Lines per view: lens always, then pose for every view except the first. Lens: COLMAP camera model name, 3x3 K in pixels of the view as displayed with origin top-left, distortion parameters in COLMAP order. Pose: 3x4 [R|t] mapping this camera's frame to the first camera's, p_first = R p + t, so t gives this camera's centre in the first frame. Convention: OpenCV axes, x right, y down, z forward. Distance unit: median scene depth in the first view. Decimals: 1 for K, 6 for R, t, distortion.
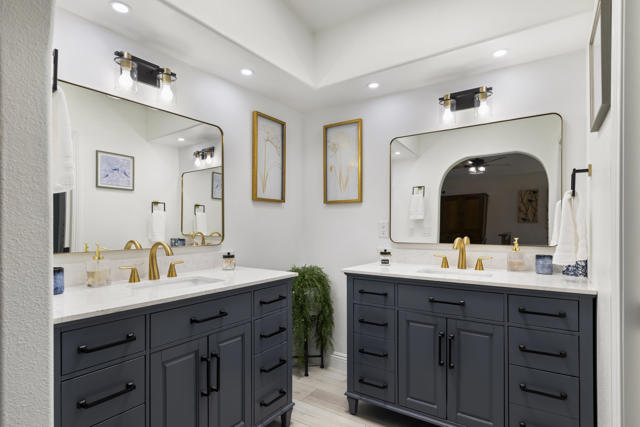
lens RADIAL K [[329.7, 0, 318.4], [0, 329.7, 228.0], [0, 0, 1]] dist [0.003258, 0.000824]
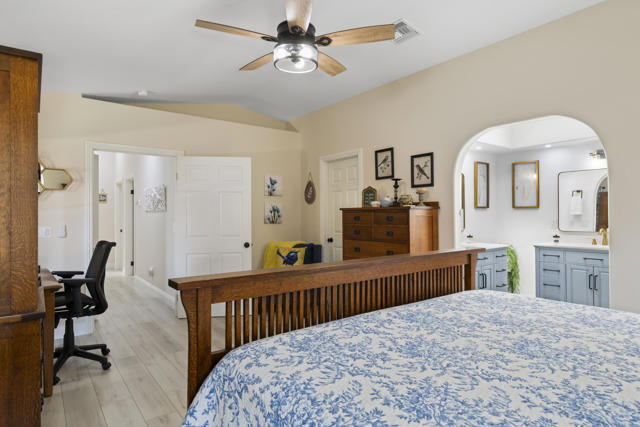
lens RADIAL K [[364.0, 0, 319.9], [0, 364.0, 211.3], [0, 0, 1]] dist [0.014553, -0.003142]
pose [[0.949529, -0.006533, -0.313612, -0.388025], [0.003741, 0.999948, -0.009502, -0.048076], [0.313657, 0.007849, 0.949504, -1.290222]]
